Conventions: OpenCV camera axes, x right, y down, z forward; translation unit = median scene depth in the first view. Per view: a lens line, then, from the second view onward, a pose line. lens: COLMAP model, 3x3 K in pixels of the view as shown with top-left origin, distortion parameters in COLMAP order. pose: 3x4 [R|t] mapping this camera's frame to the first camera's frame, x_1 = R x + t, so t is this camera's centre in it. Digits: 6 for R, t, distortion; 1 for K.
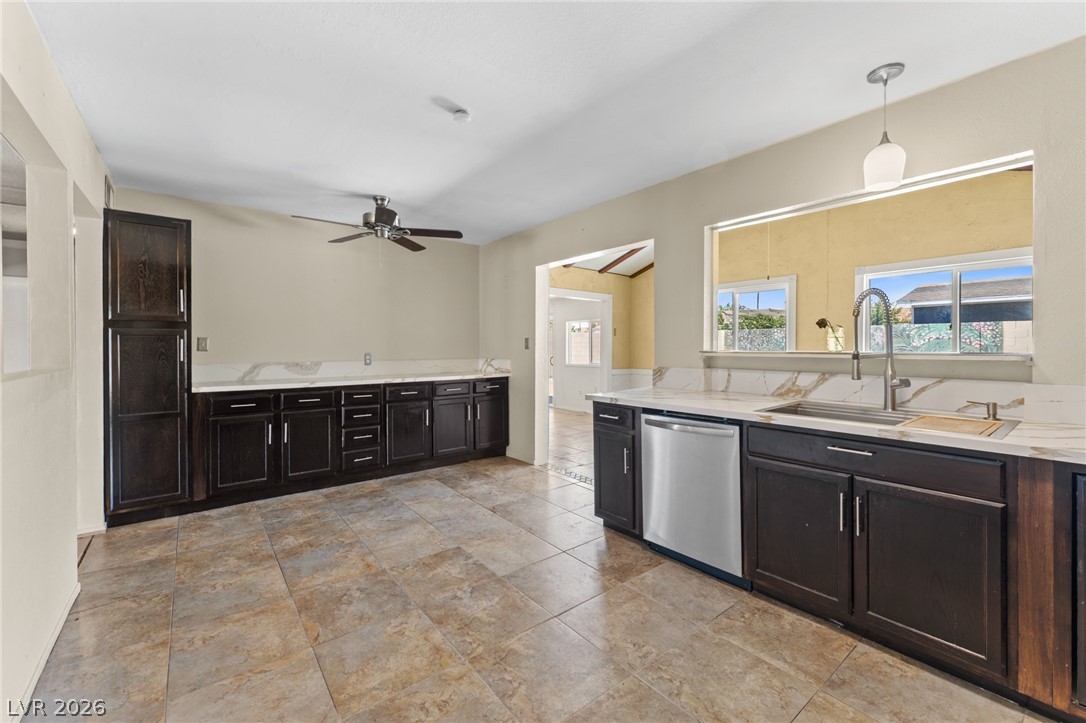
lens RADIAL K [[442.7, 0, 538.1], [0, 442.7, 347.9], [0, 0, 1]] dist [0.000361, 0.000104]
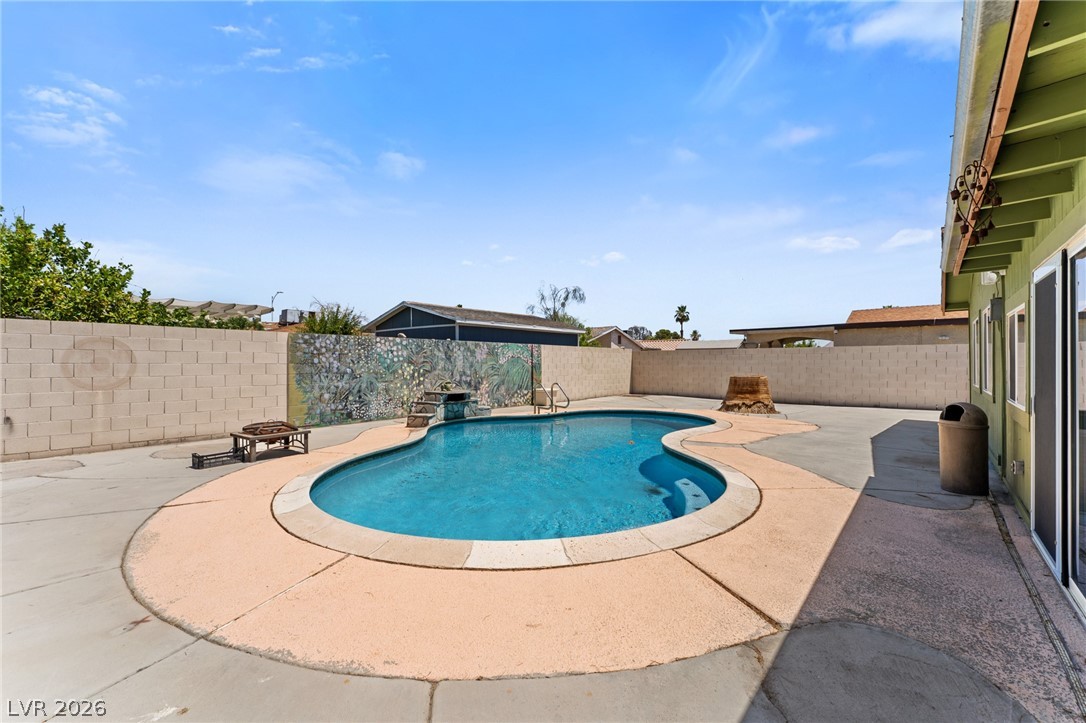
lens RADIAL K [[448.7, 0, 537.1], [0, 448.7, 347.1], [0, 0, 1]] dist [0.000283, 0.000003]
pose [[-0.186750, 0.034696, 0.981795, -0.859175], [0.003129, 0.999392, -0.034722, -0.030778], [-0.982402, -0.003412, -0.186745, 5.174884]]
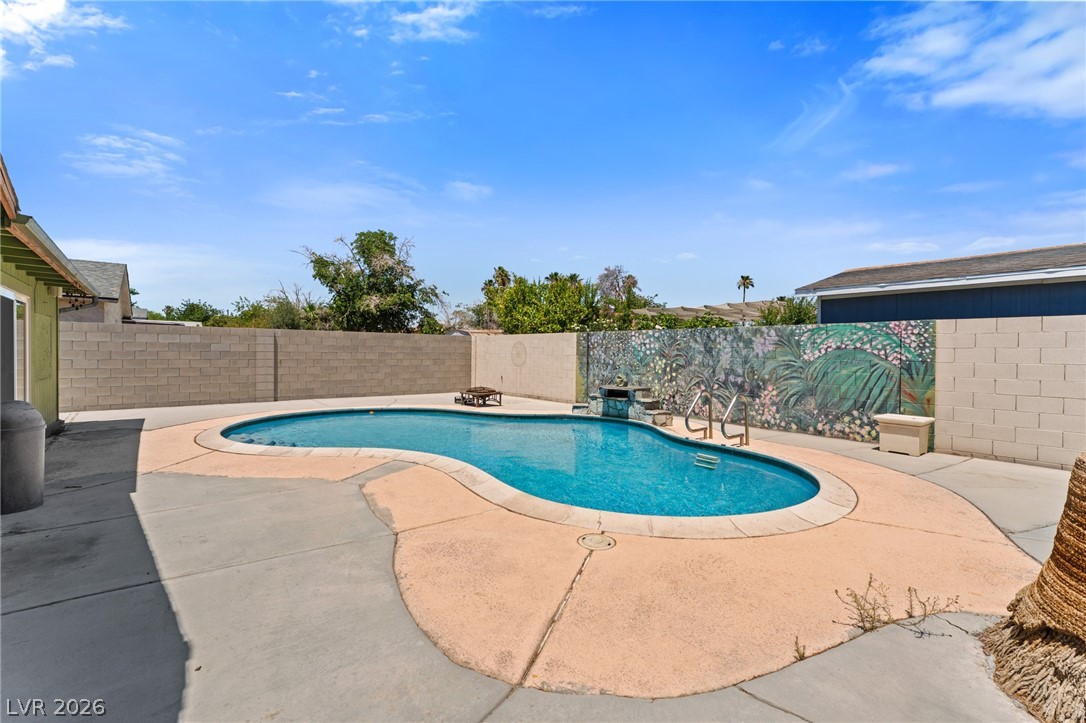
lens RADIAL K [[471.3, 0, 540.5], [0, 471.3, 355.1], [0, 0, 1]] dist [0.001111, 0.000037]
pose [[0.999429, 0.012613, 0.031362, 2.164543], [-0.012690, 0.999917, 0.002235, -0.037484], [-0.031331, -0.002632, 0.999506, 1.693640]]
